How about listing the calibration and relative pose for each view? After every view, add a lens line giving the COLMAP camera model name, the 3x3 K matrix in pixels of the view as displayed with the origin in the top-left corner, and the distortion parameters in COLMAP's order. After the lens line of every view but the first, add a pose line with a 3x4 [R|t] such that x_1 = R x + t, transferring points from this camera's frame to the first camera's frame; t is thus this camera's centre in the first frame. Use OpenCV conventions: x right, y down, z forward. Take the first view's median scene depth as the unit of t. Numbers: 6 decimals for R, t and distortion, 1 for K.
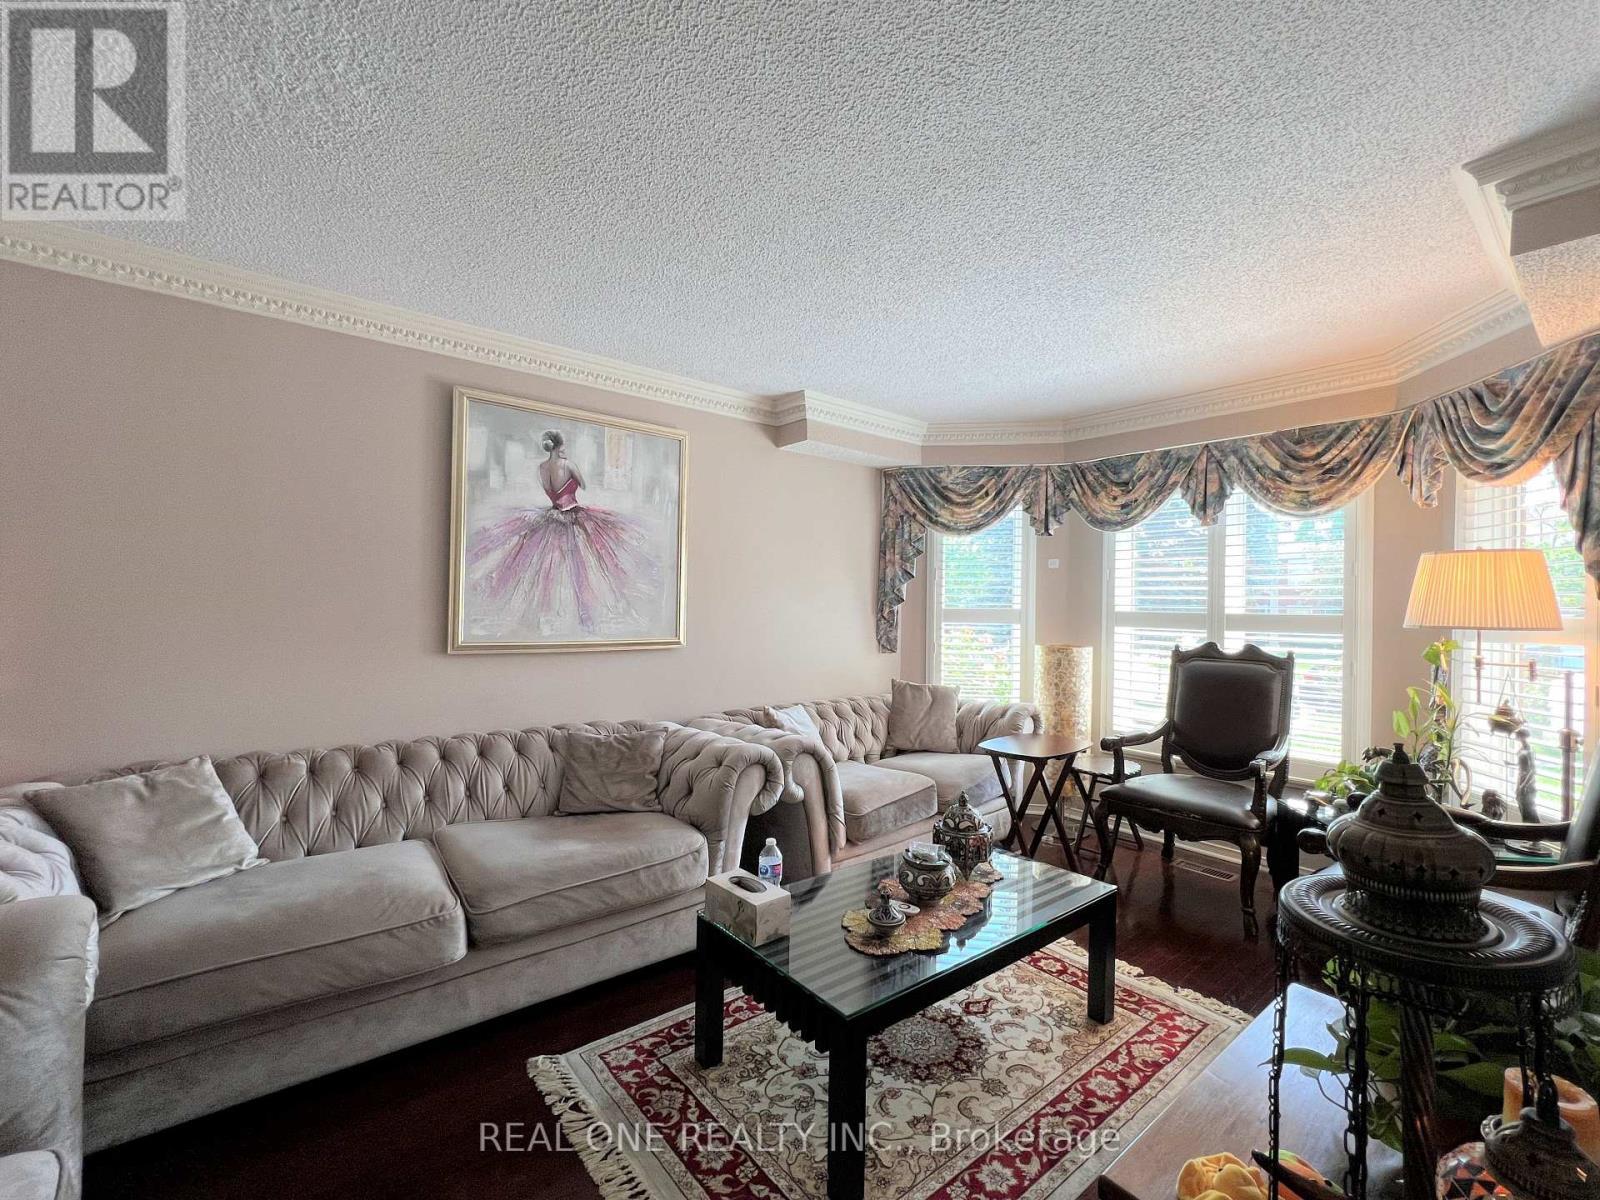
lens RADIAL K [[696.3, 0, 800.7], [0, 696.3, 608.2], [0, 0, 1]] dist [0.001220, 0.000232]
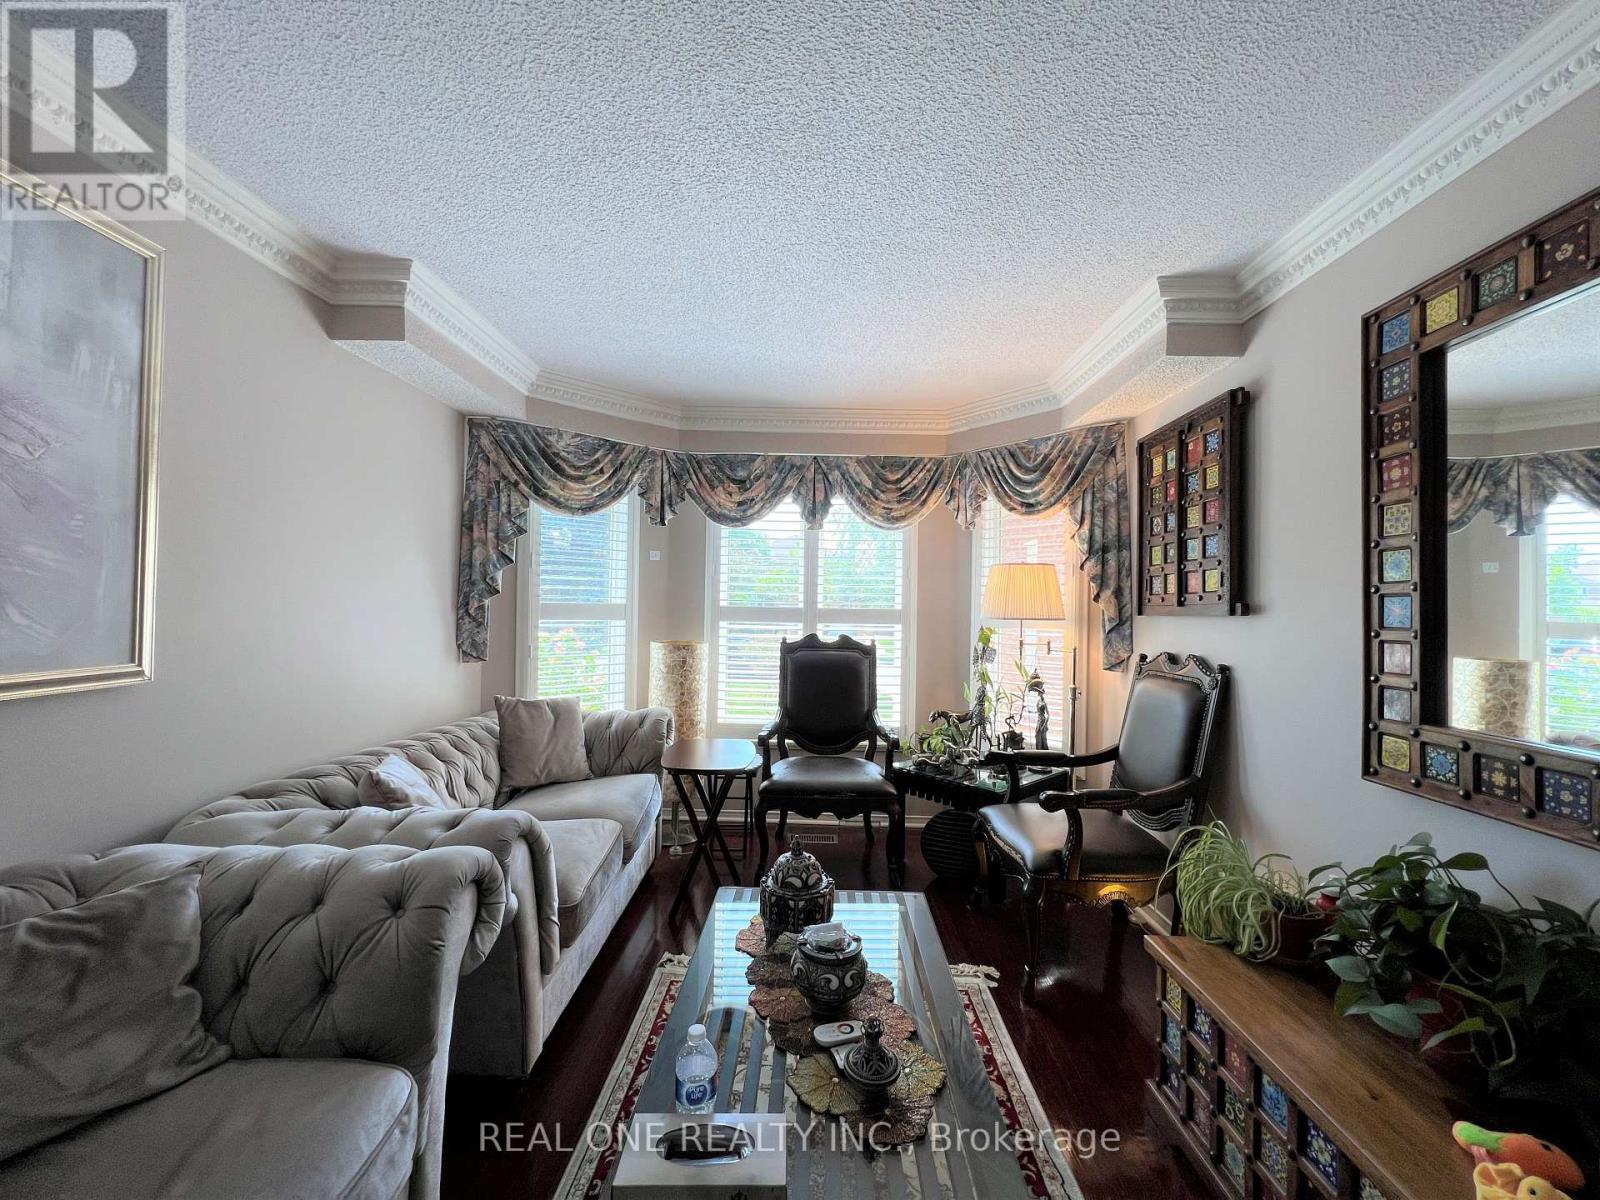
lens RADIAL K [[644.9, 0, 801.7], [0, 644.9, 603.1], [0, 0, 1]] dist [0.007632, -0.000009]
pose [[0.649739, 0.001498, 0.760156, -0.219380], [-0.005616, 0.999980, 0.002830, -0.003467], [-0.760137, -0.006108, 0.649735, 0.351122]]
